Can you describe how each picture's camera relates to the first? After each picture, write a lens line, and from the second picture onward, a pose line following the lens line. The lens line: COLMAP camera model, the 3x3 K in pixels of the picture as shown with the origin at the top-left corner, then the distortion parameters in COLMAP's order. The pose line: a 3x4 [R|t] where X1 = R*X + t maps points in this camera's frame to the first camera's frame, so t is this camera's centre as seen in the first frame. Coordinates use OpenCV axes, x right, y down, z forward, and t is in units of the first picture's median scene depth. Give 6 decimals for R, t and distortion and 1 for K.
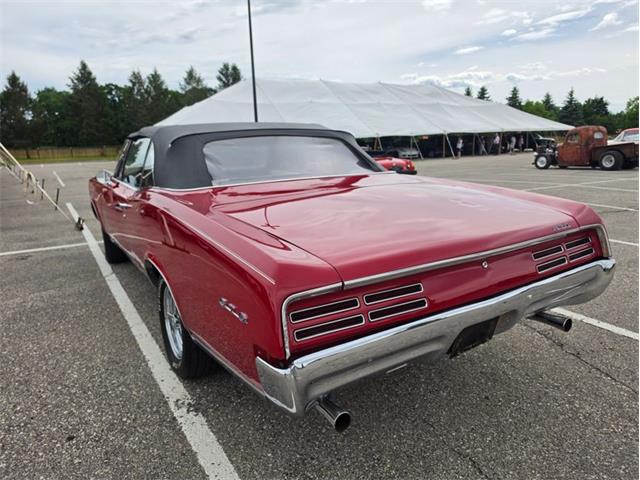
lens RADIAL K [[450.5, 0, 314.3], [0, 450.5, 241.8], [0, 0, 1]] dist [-0.006369, -0.000152]
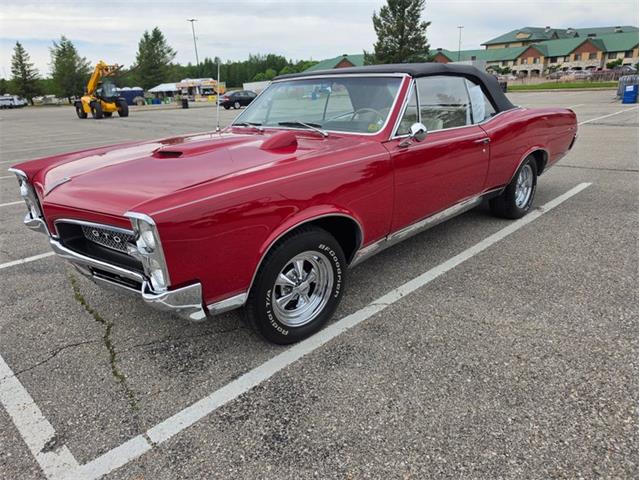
lens RADIAL K [[448.7, 0, 312.4], [0, 448.7, 247.7], [0, 0, 1]] dist [0.048814, -0.064721]
pose [[-0.253852, -0.288283, 0.923283, -0.070391], [0.257622, 0.899918, 0.351820, -0.016972], [-0.932303, 0.327169, -0.154178, 0.083194]]
